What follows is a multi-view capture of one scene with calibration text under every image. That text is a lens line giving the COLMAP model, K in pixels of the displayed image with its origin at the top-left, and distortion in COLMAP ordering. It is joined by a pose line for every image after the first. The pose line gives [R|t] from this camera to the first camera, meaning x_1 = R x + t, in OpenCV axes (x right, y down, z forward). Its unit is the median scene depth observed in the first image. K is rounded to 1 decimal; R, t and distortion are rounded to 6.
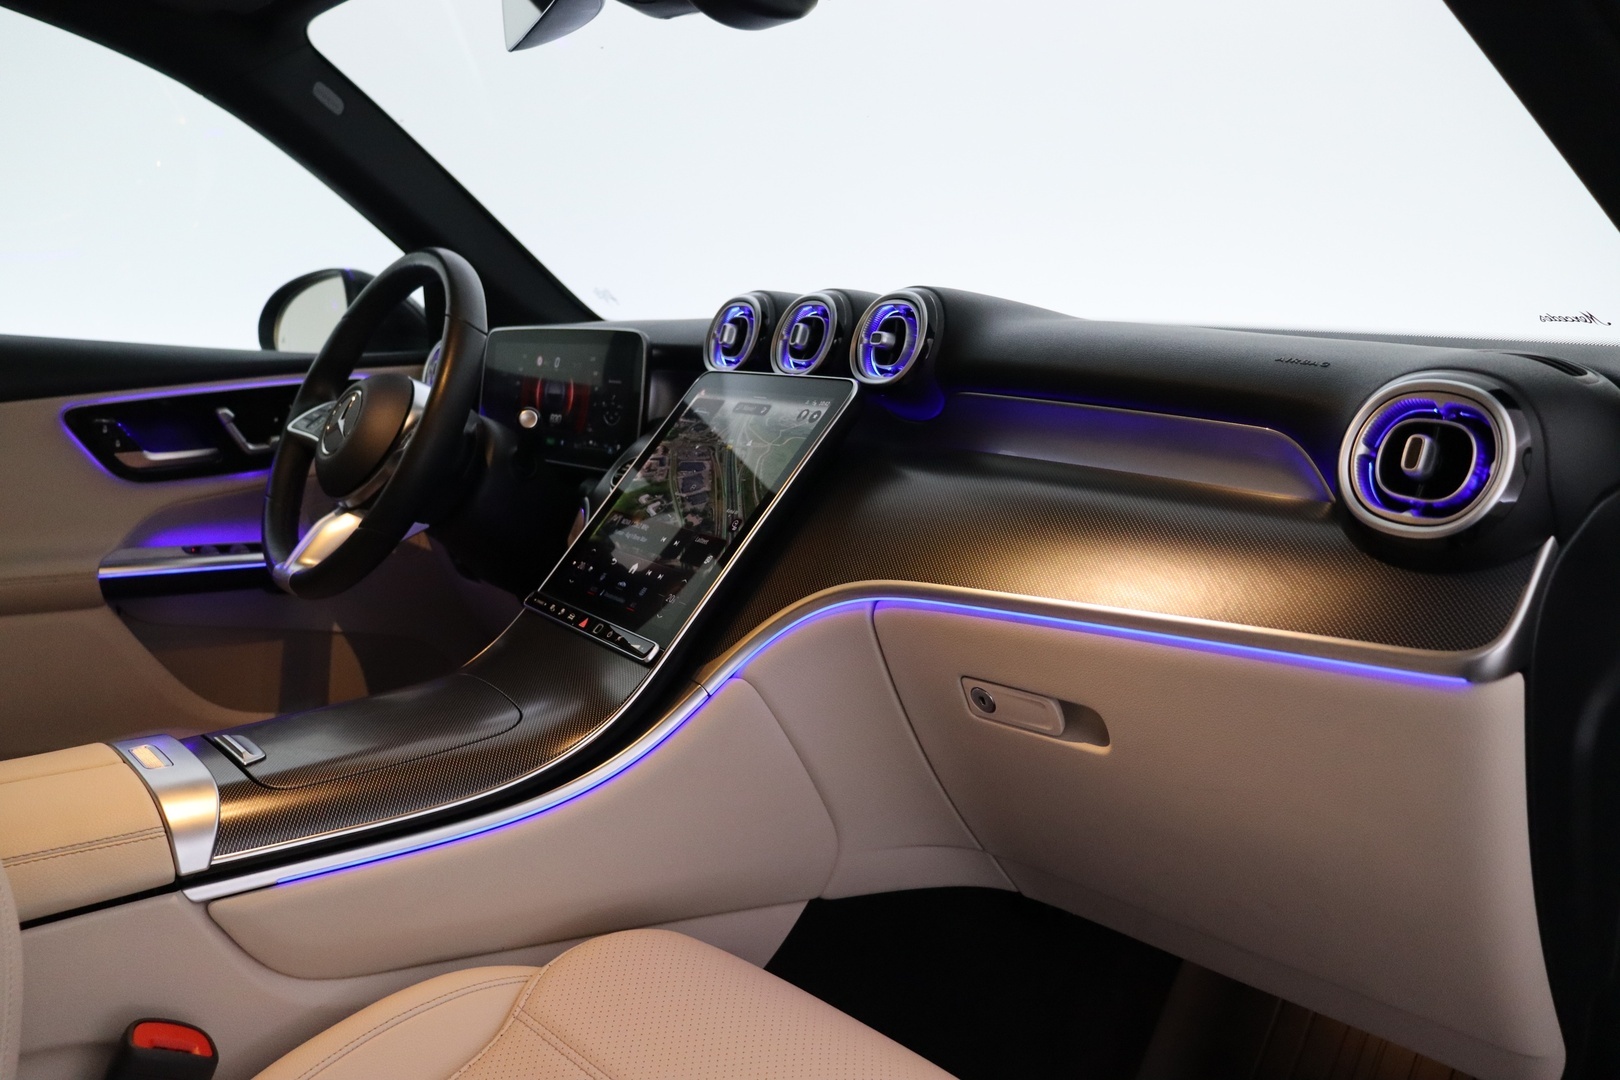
lens RADIAL K [[1328.3, 0, 810.0], [0, 1328.3, 540.0], [0, 0, 1]] dist [-0.083688, 0.002551]
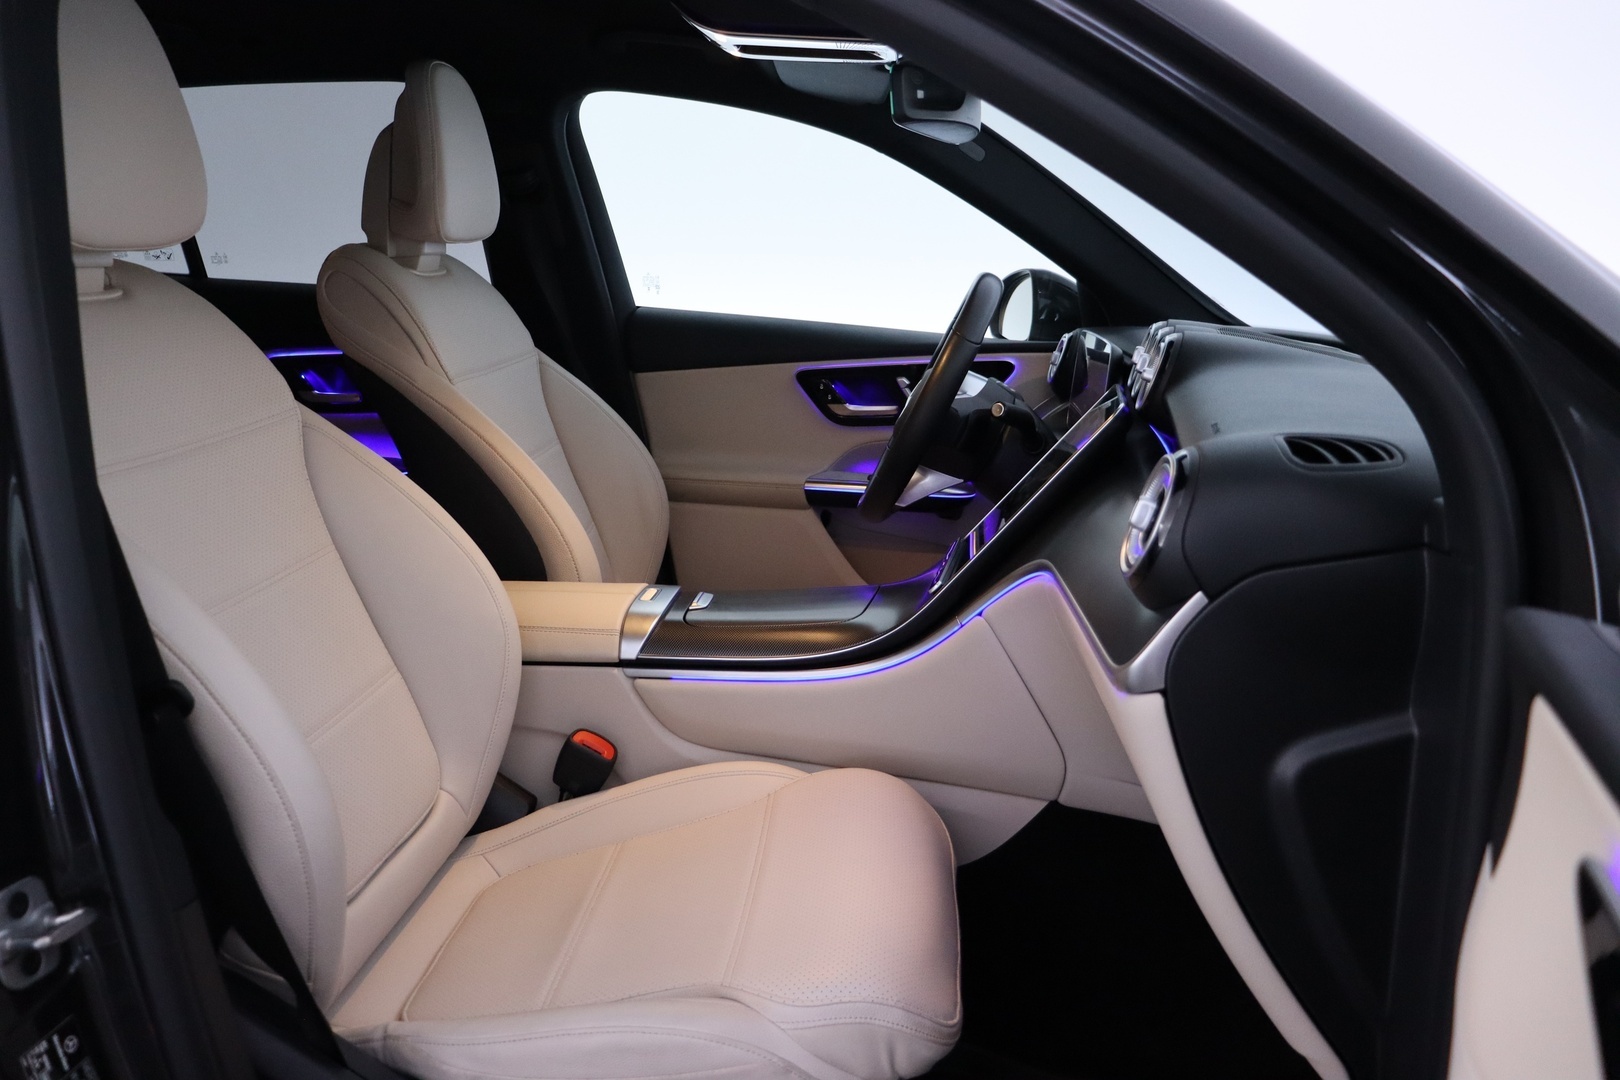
lens RADIAL K [[1328.3, 0, 810.0], [0, 1328.3, 540.0], [0, 0, 1]] dist [-0.083688, 0.002551]
pose [[0.726573, 0.147328, -0.671109, 0.526675], [-0.117315, 0.988999, 0.090103, -0.056512], [0.677000, 0.013265, 0.735863, -0.097106]]
